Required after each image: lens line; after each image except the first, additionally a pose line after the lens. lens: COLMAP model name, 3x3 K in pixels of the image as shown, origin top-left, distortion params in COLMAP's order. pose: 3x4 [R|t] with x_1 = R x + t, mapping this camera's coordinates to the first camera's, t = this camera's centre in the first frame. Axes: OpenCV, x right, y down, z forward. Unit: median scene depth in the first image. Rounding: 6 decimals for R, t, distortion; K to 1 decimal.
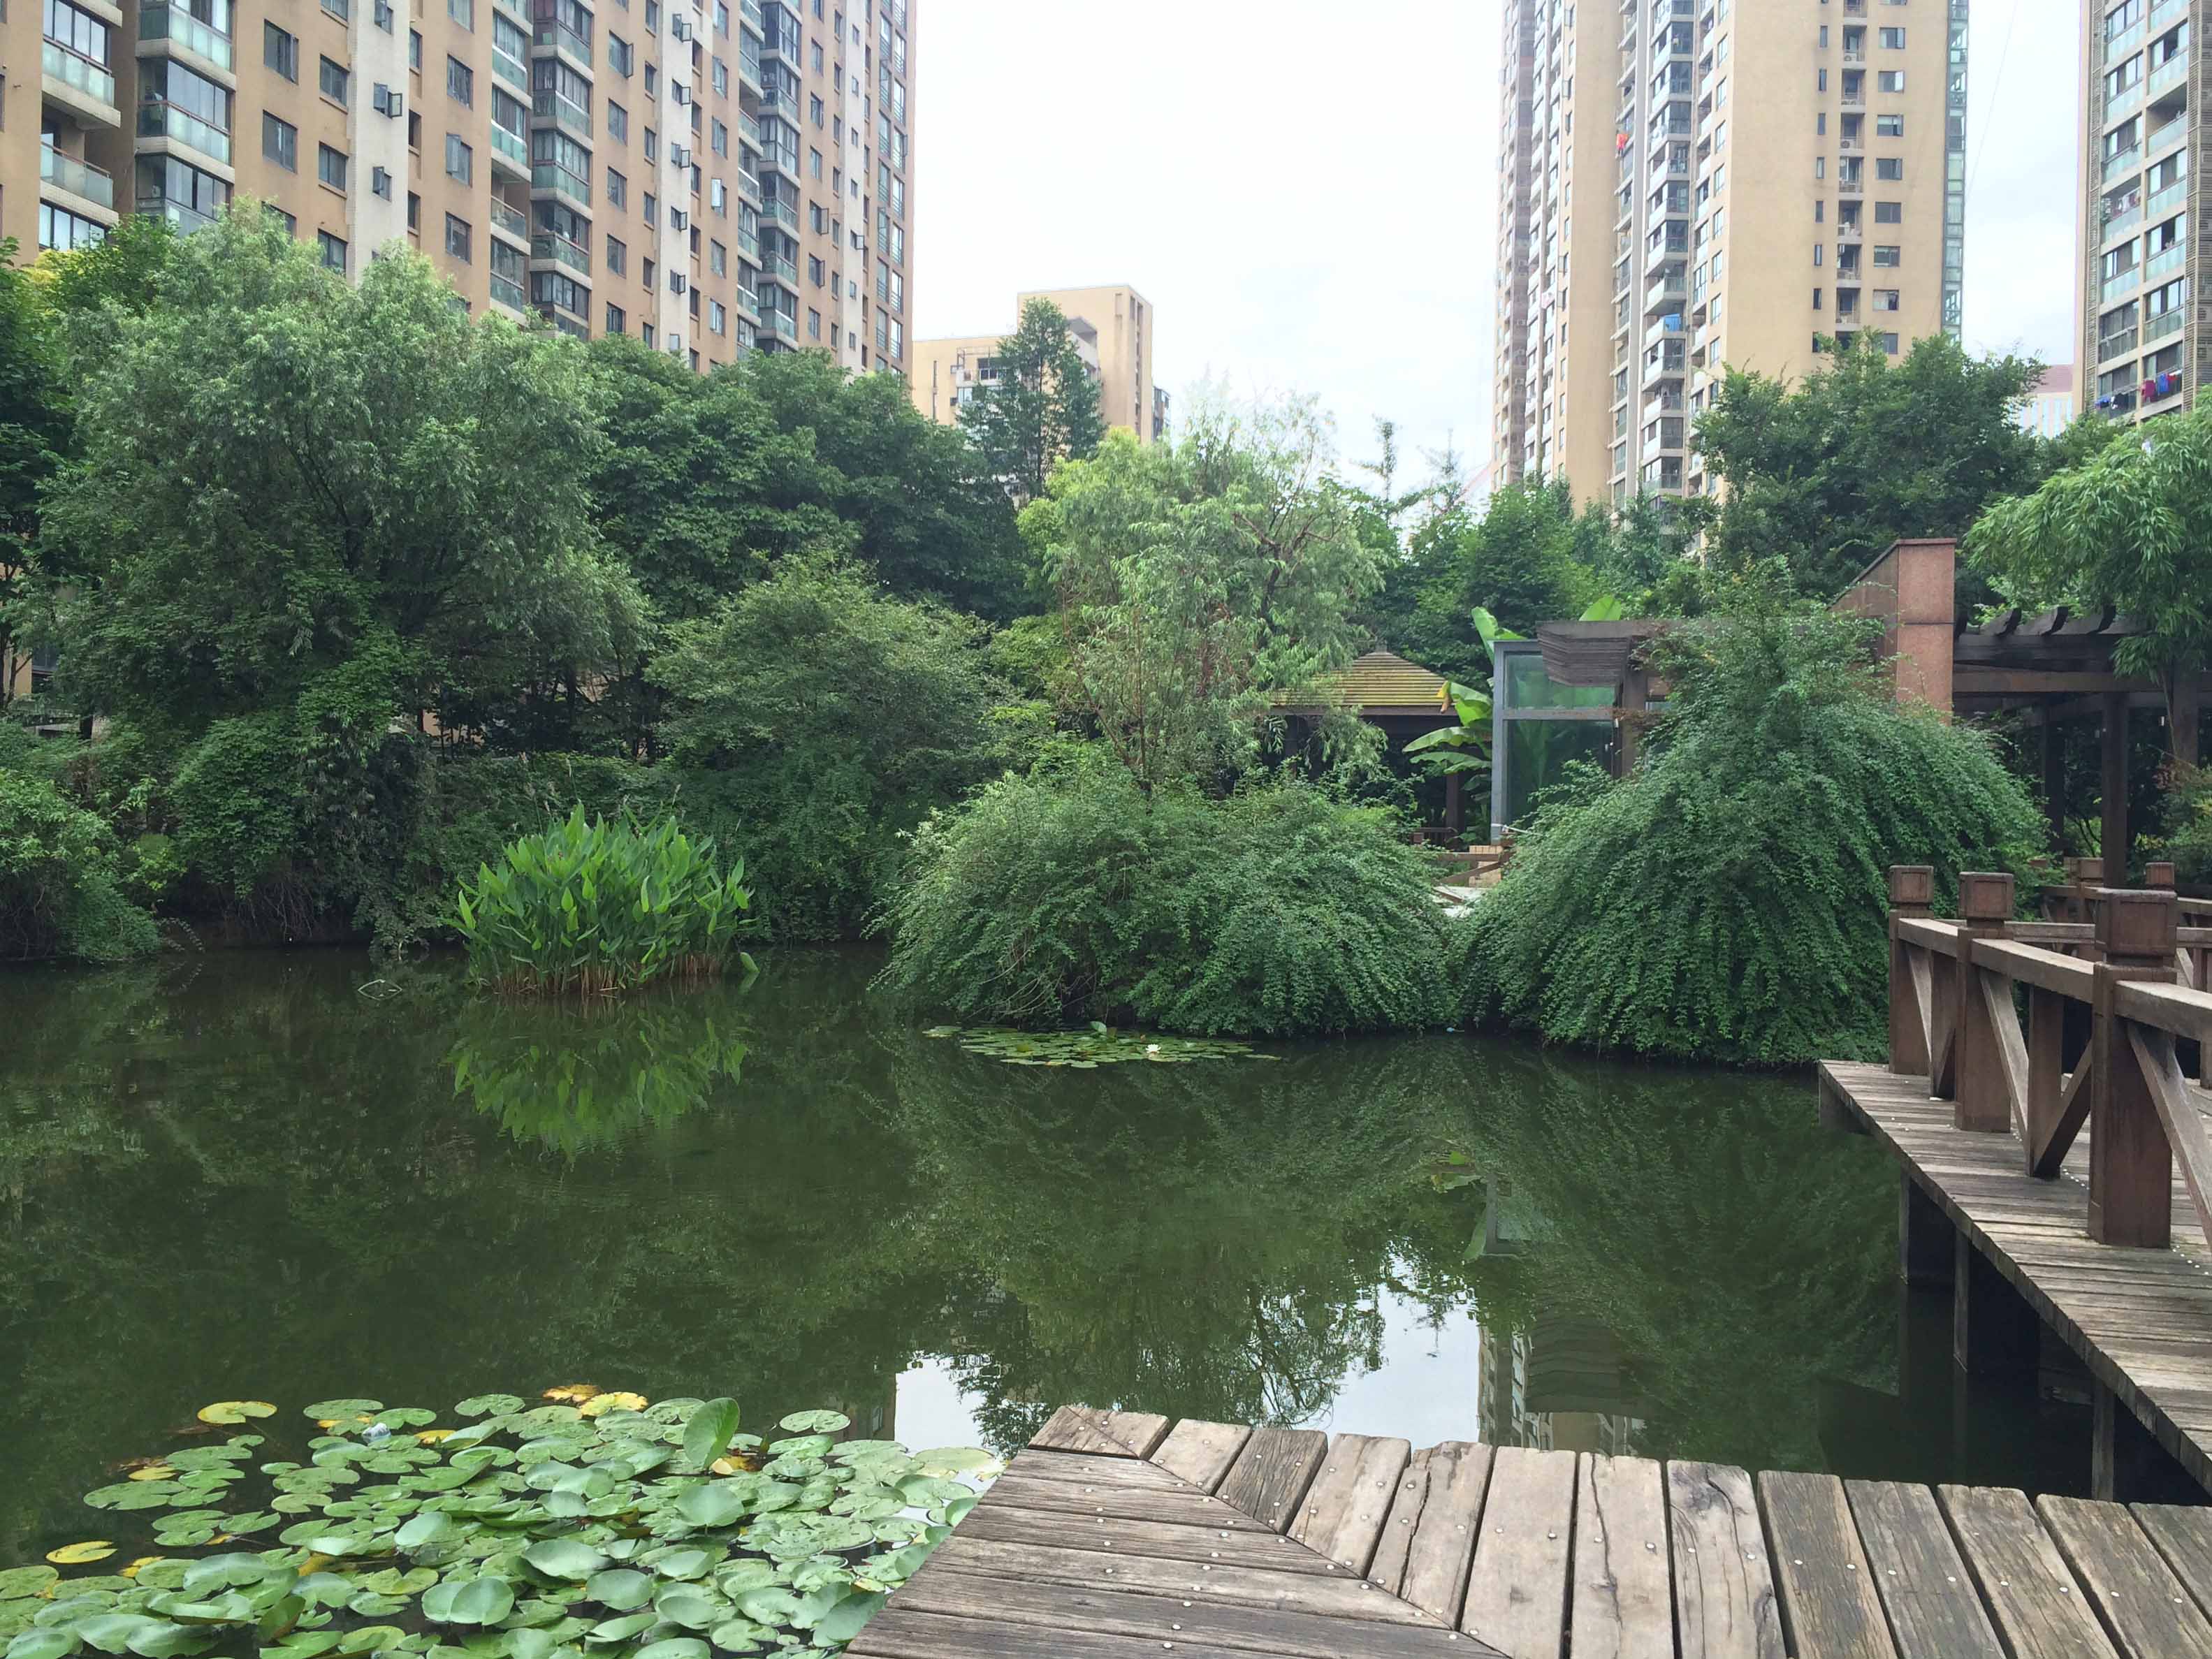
lens RADIAL K [[1964.0, 0, 1106.0], [0, 1964.0, 829.5], [0, 0, 1]] dist [0.091991, -0.116097]
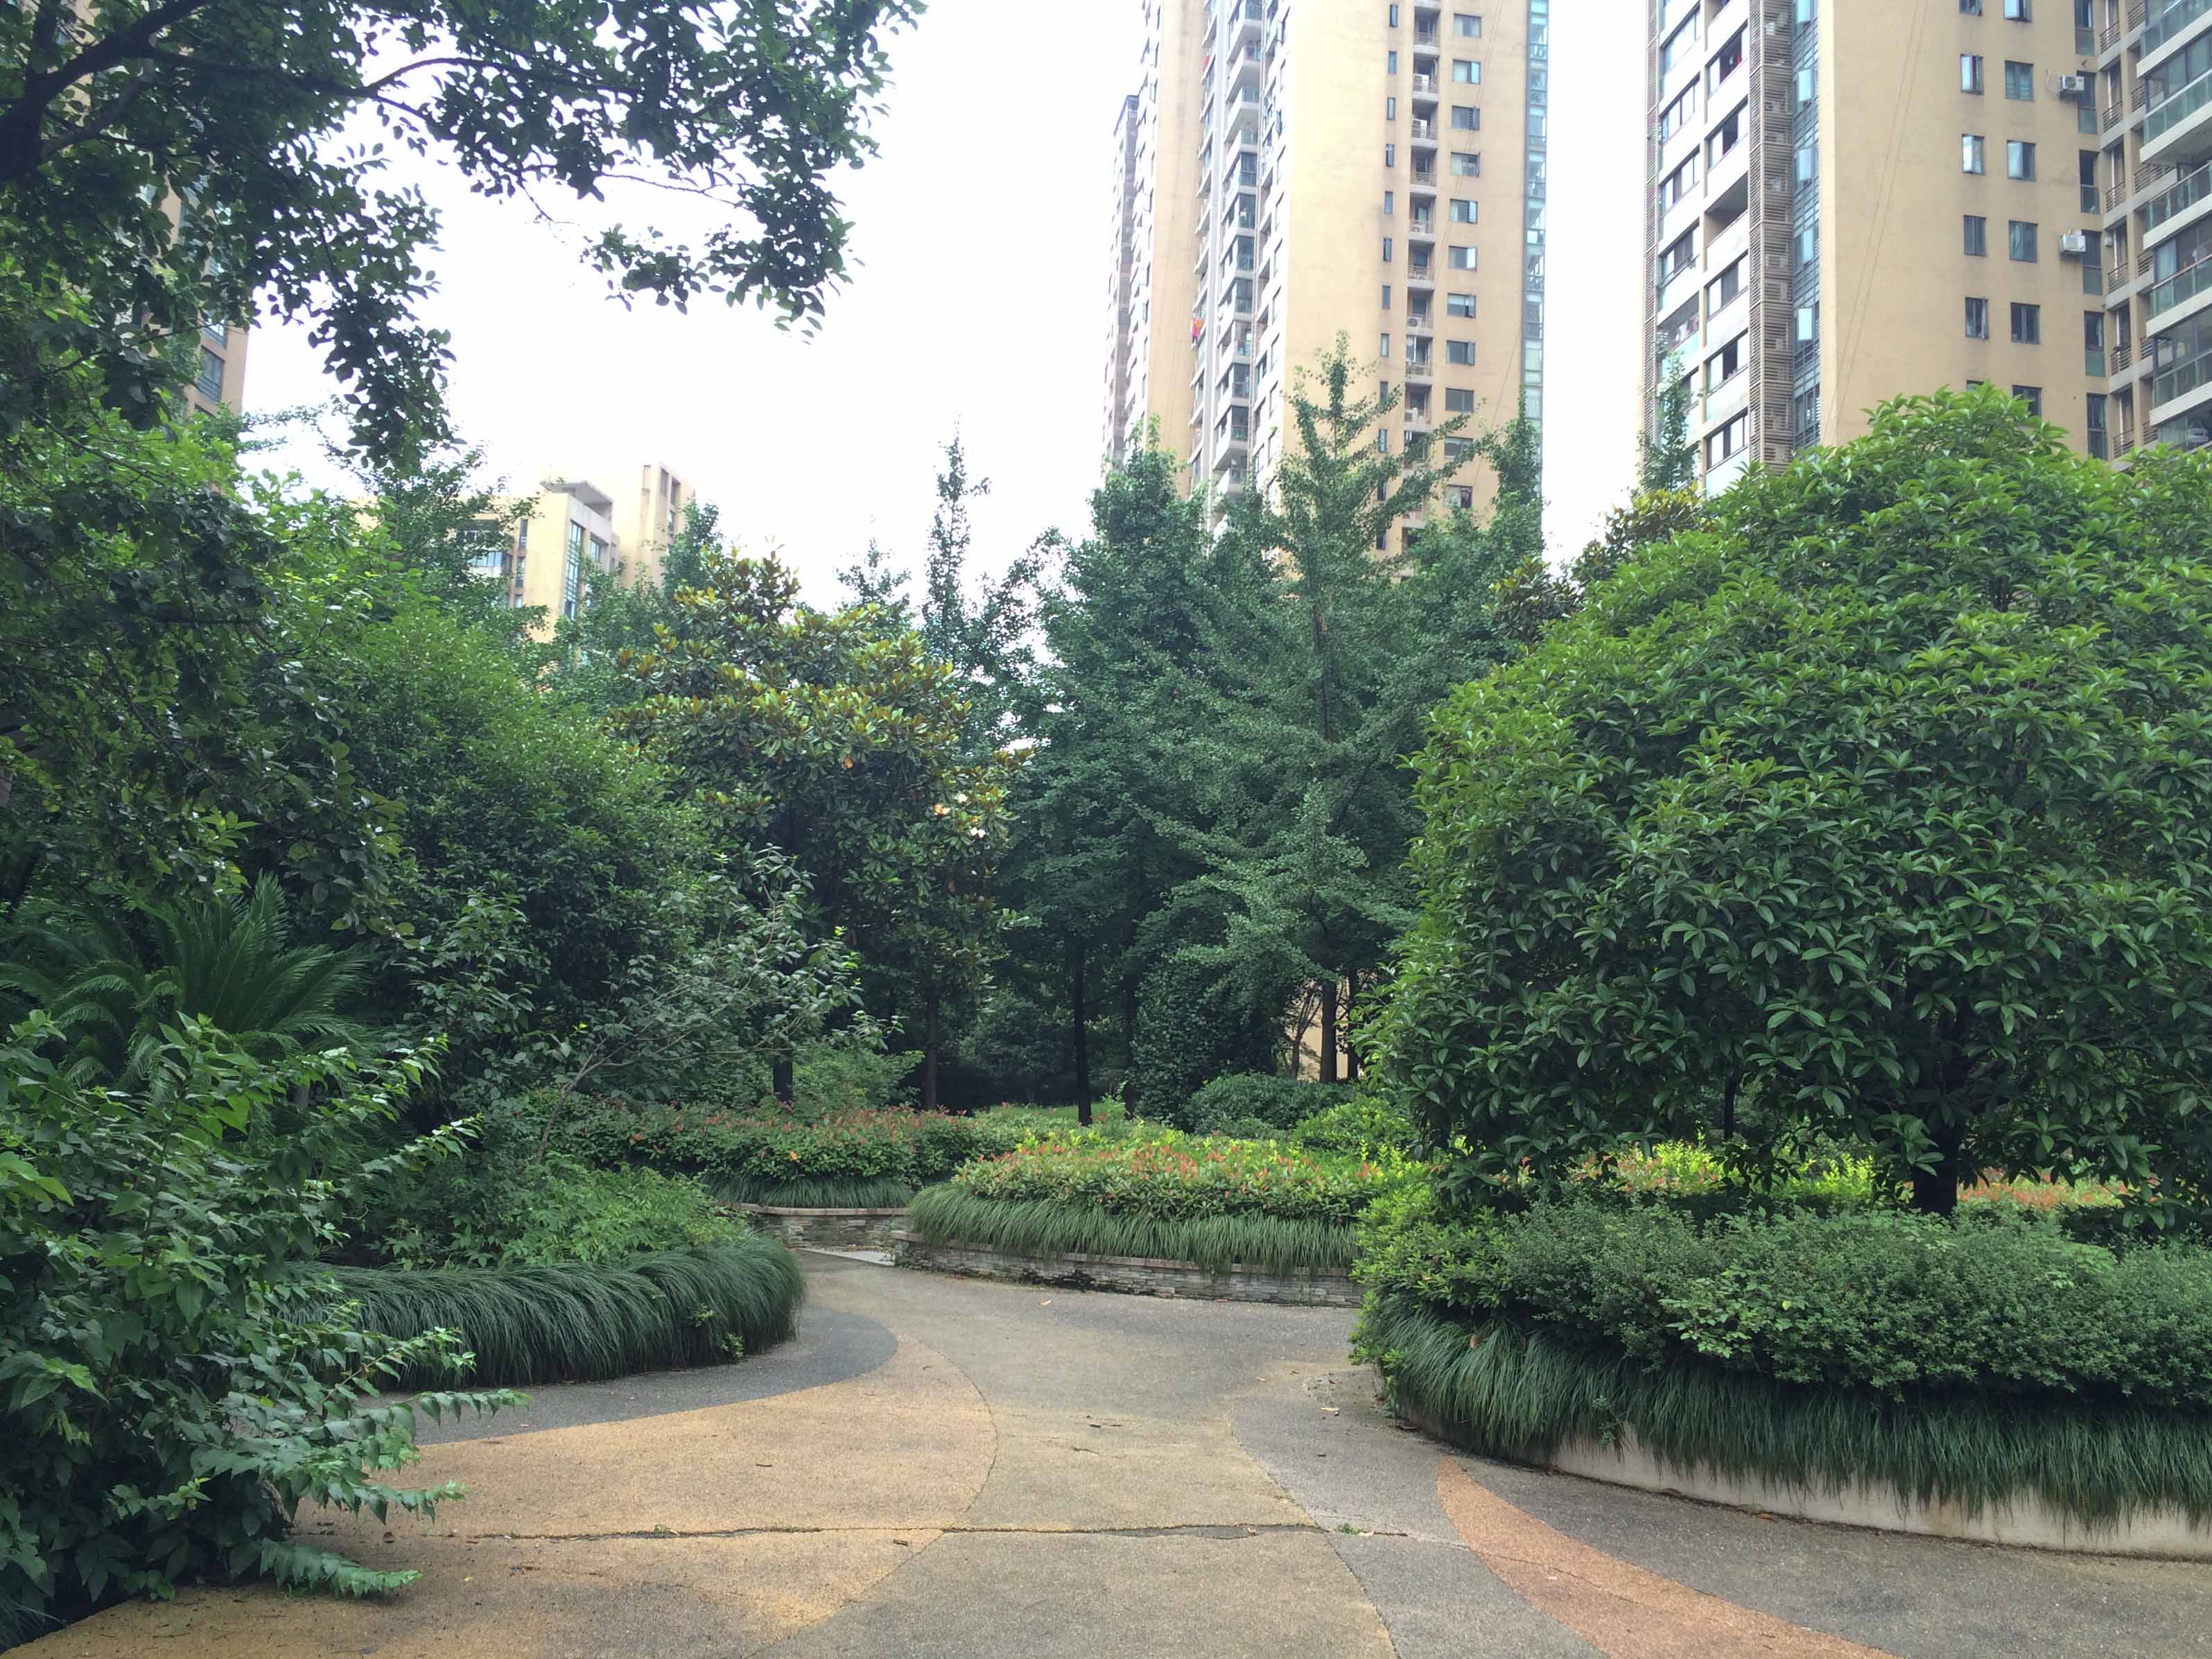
lens RADIAL K [[1939.4, 0, 1100.5], [0, 1939.4, 812.1], [0, 0, 1]] dist [0.096084, -0.116777]
pose [[0.990570, 0.048043, 0.128306, 0.181929], [-0.028601, 0.988382, -0.149276, 0.002433], [-0.133987, 0.144198, 0.980436, 0.279568]]
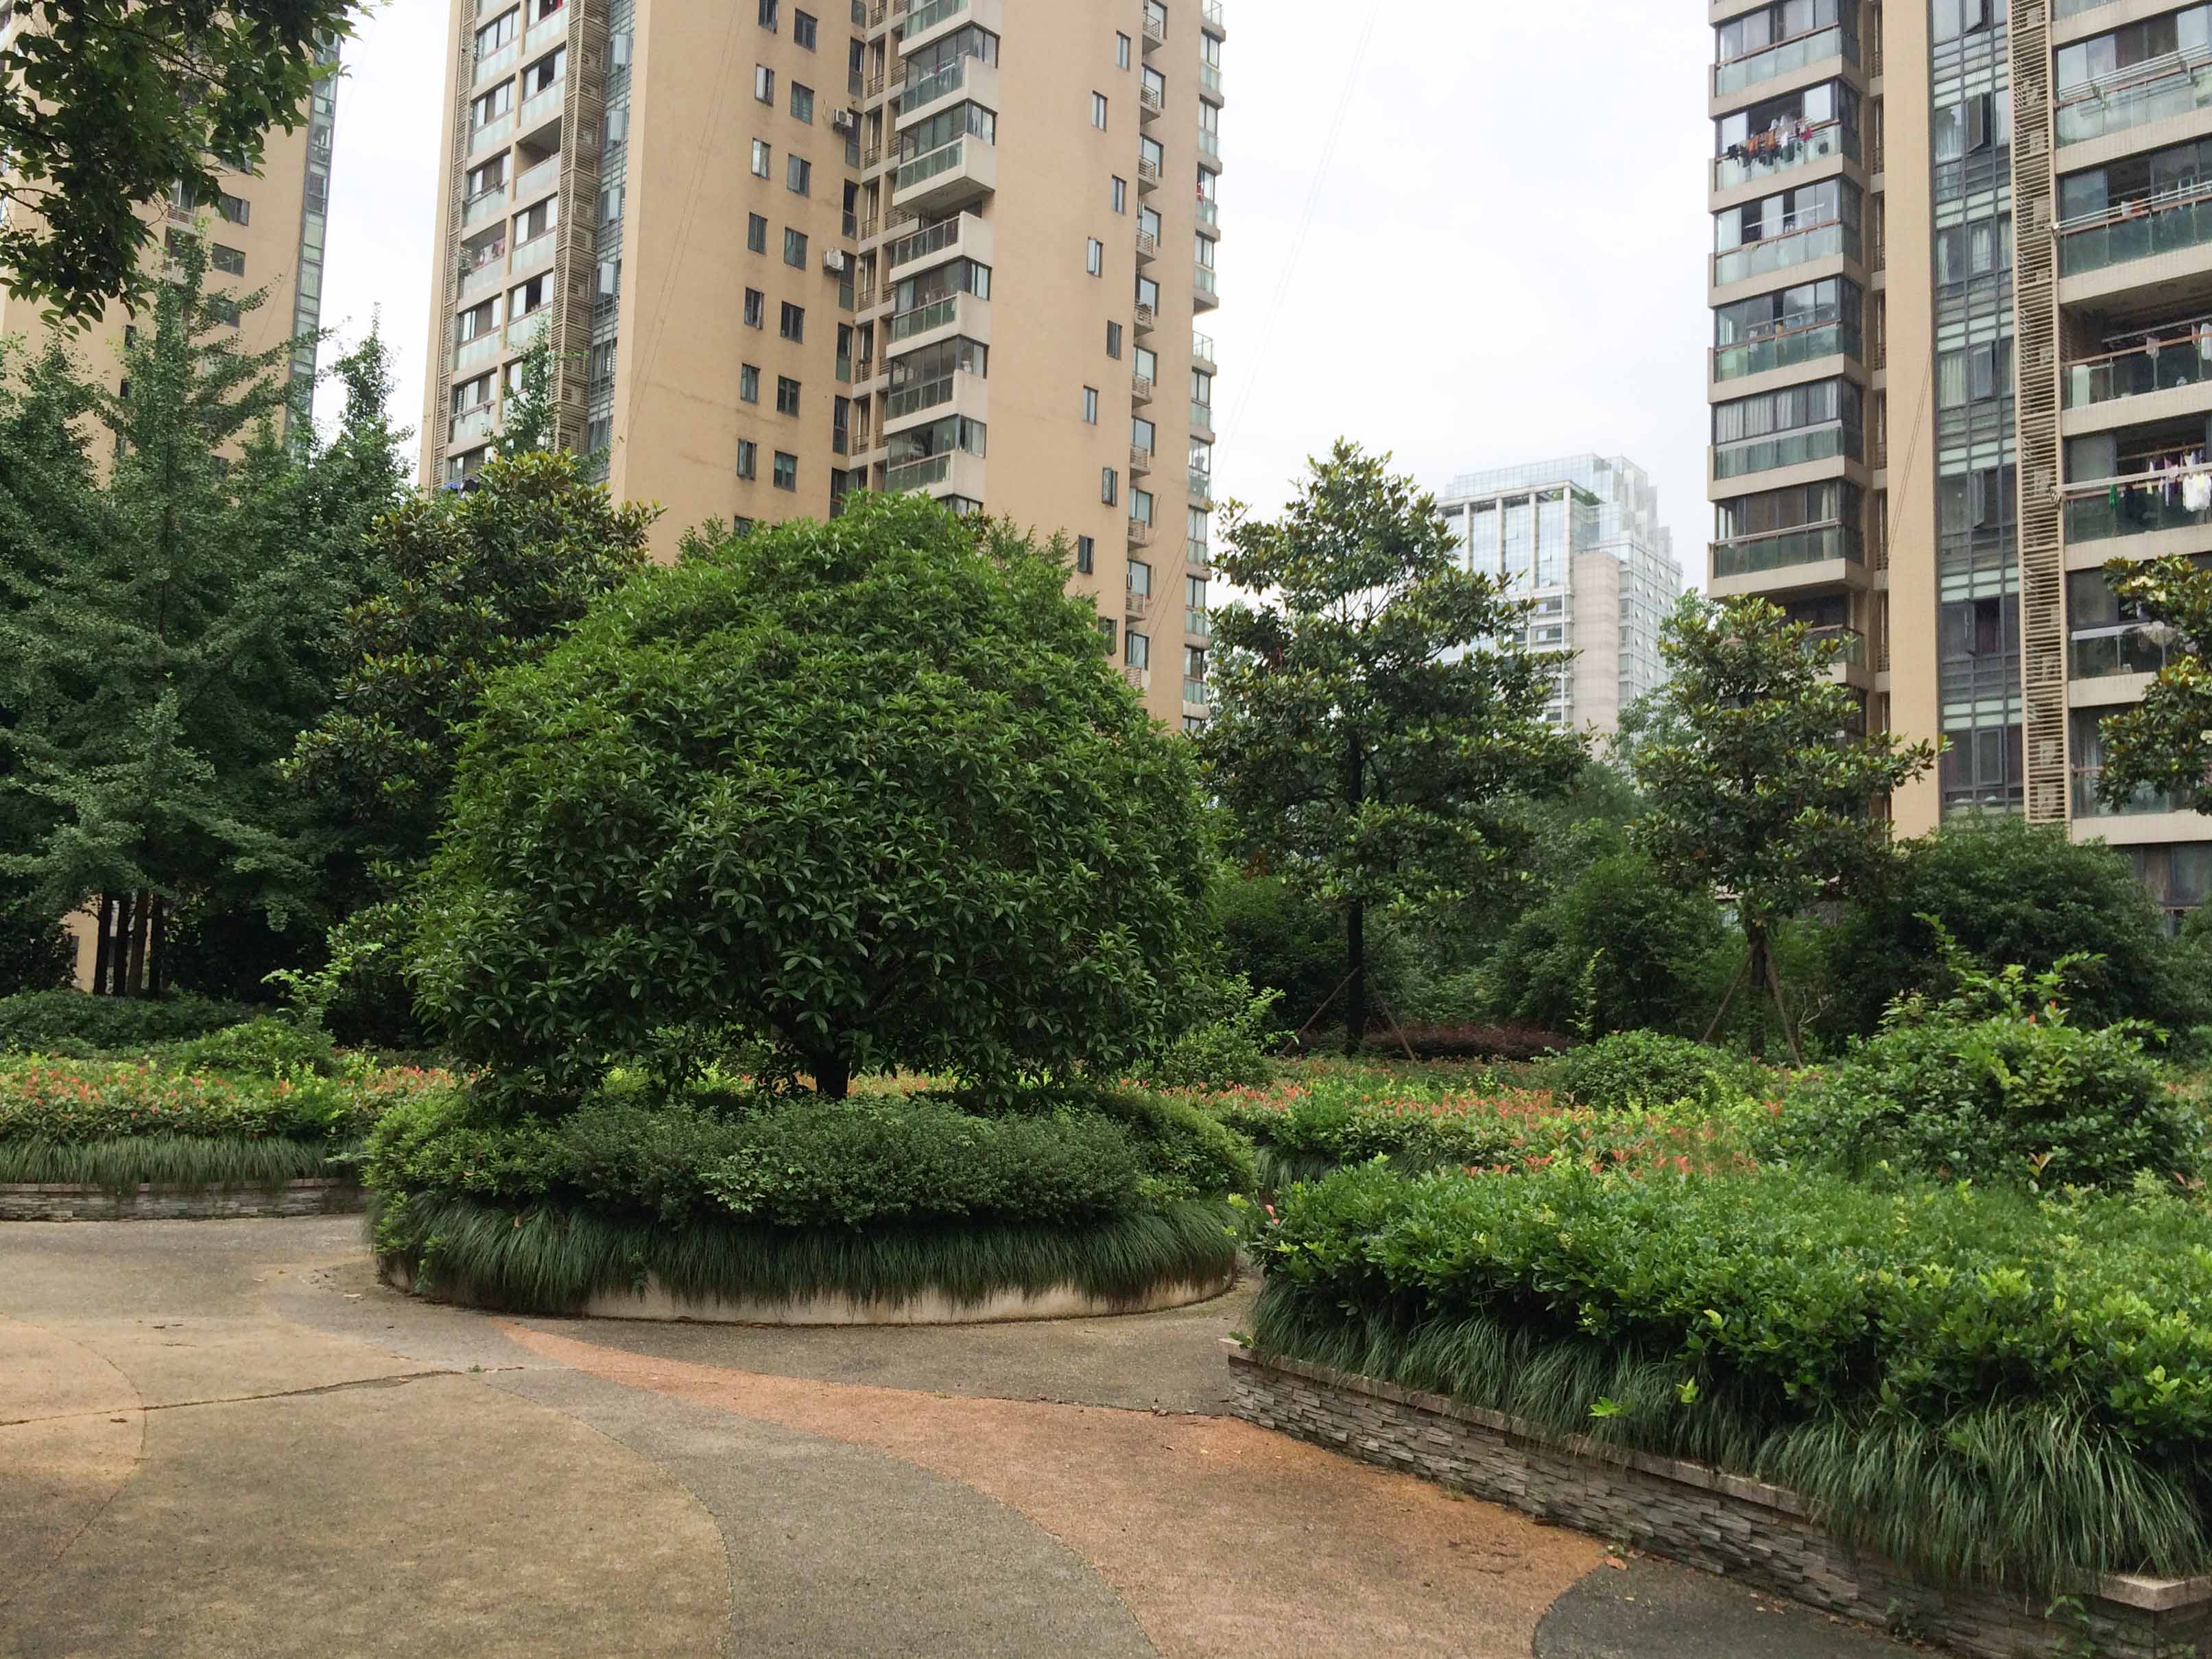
lens RADIAL K [[1939.2, 0, 1100.5], [0, 1939.2, 812.1], [0, 0, 1]] dist [0.096084, -0.116777]
pose [[0.718044, 0.095392, 0.689430, 0.155852], [-0.018623, 0.992842, -0.117977, 0.002122], [-0.695749, 0.071873, 0.714680, 0.265539]]
